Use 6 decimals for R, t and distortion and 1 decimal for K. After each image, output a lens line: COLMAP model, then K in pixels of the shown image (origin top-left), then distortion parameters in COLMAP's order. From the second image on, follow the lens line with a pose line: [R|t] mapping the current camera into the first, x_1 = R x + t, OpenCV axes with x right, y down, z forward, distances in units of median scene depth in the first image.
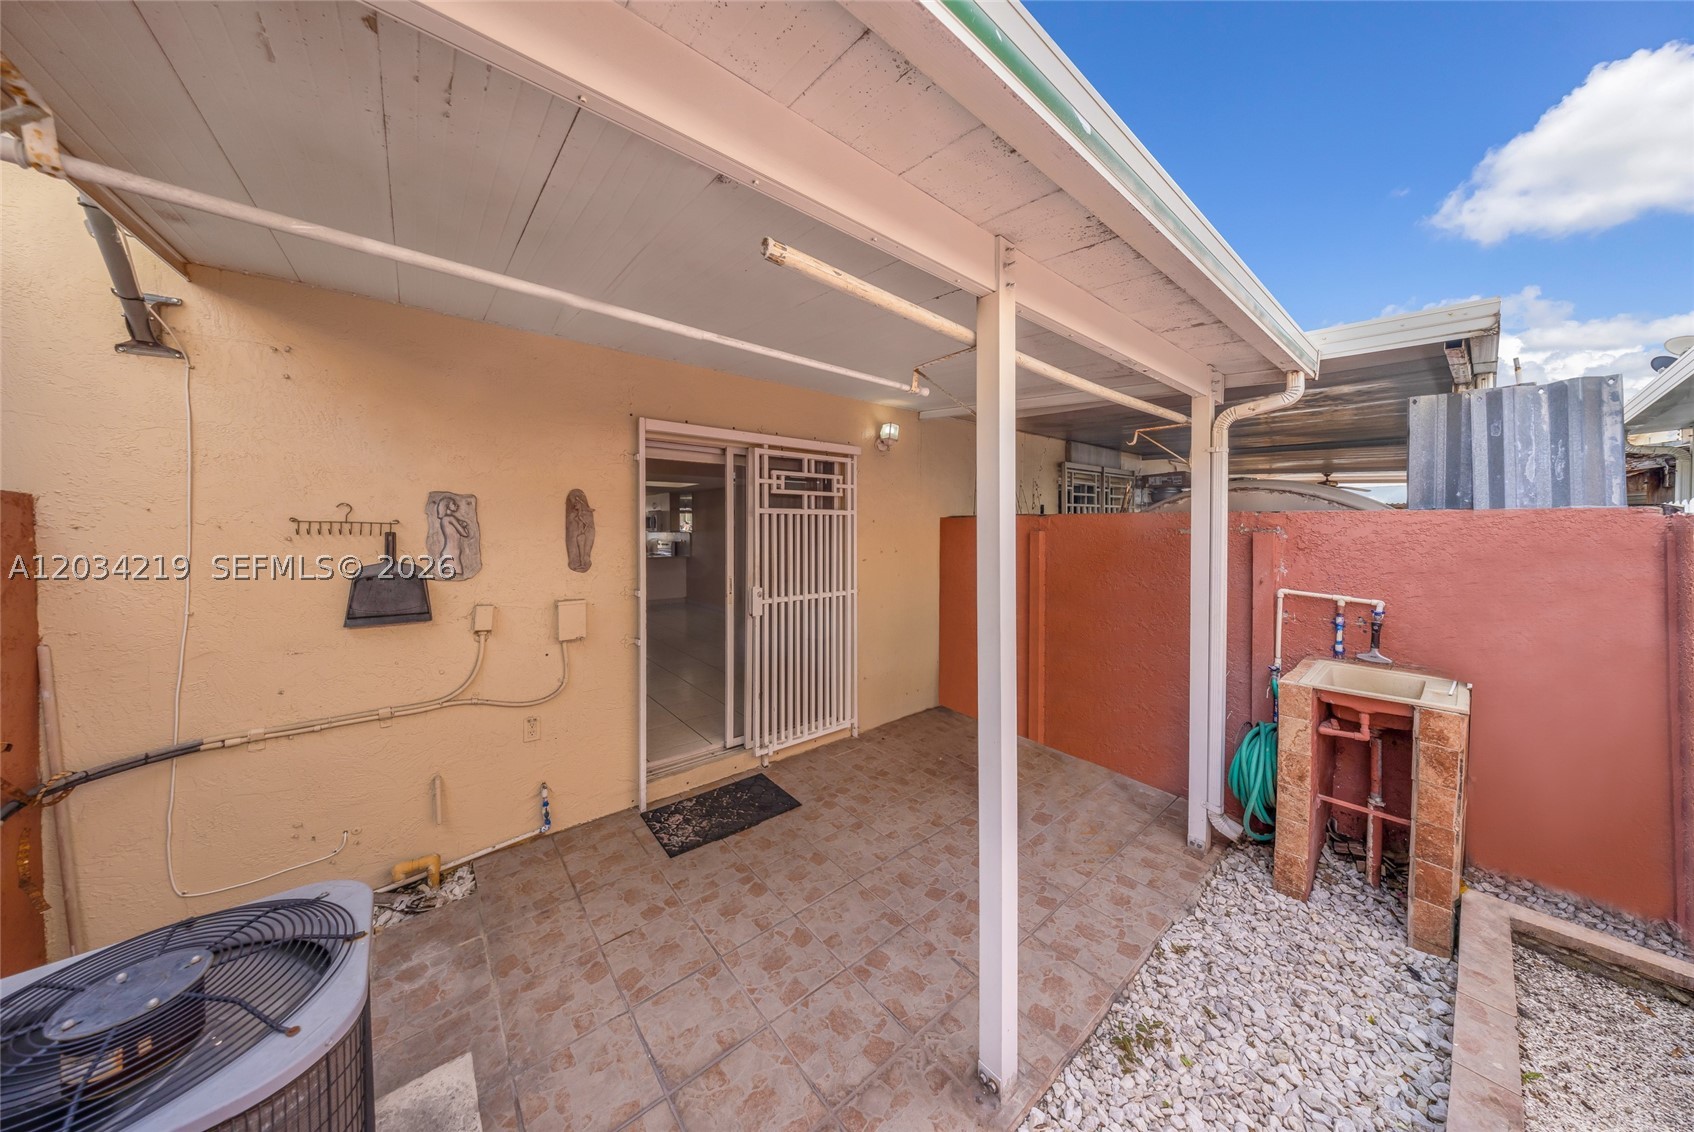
lens RADIAL K [[518.2, 0, 850.1], [0, 518.2, 561.0], [0, 0, 1]] dist [0.000327, -0.000048]
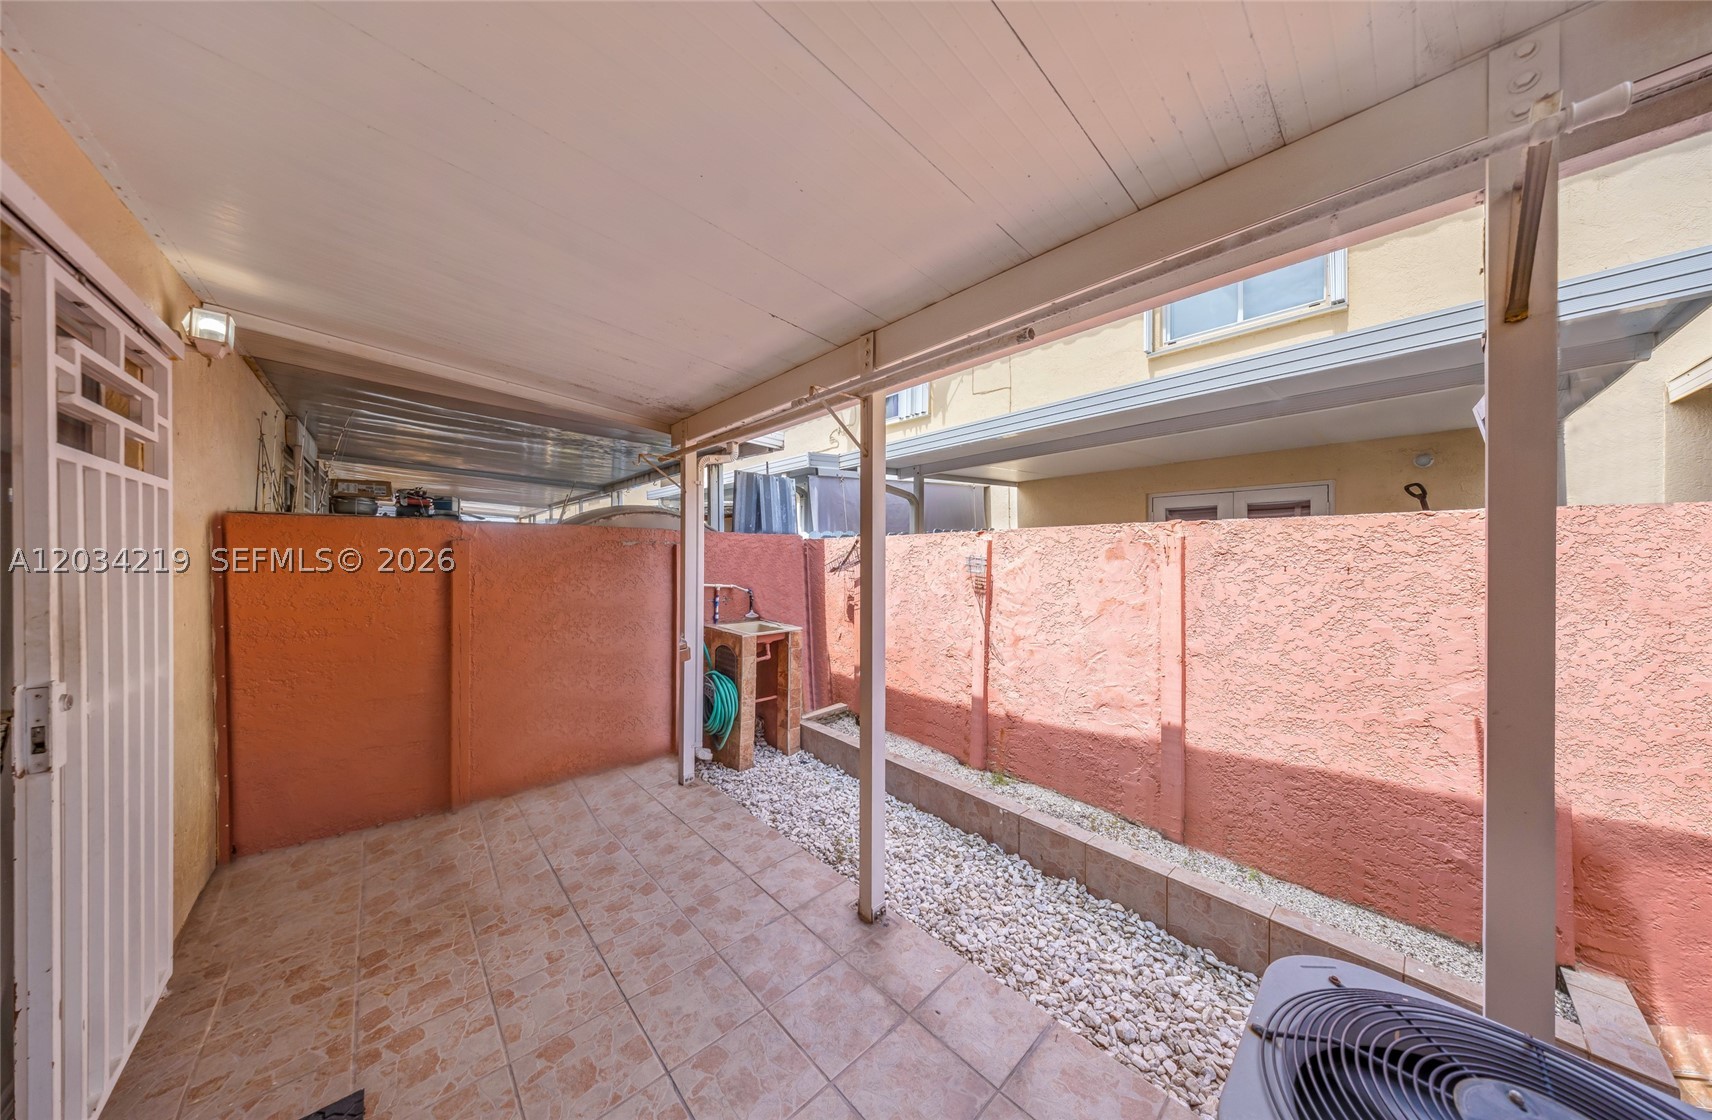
lens RADIAL K [[508.8, 0, 856.0], [0, 508.8, 560.0], [0, 0, 1]] dist [0.000201, 0.000012]
pose [[-0.043116, -0.001348, 0.999069, -0.679383], [0.059333, 0.998231, 0.003908, 0.010288], [-0.997307, 0.059446, -0.042960, 0.632227]]
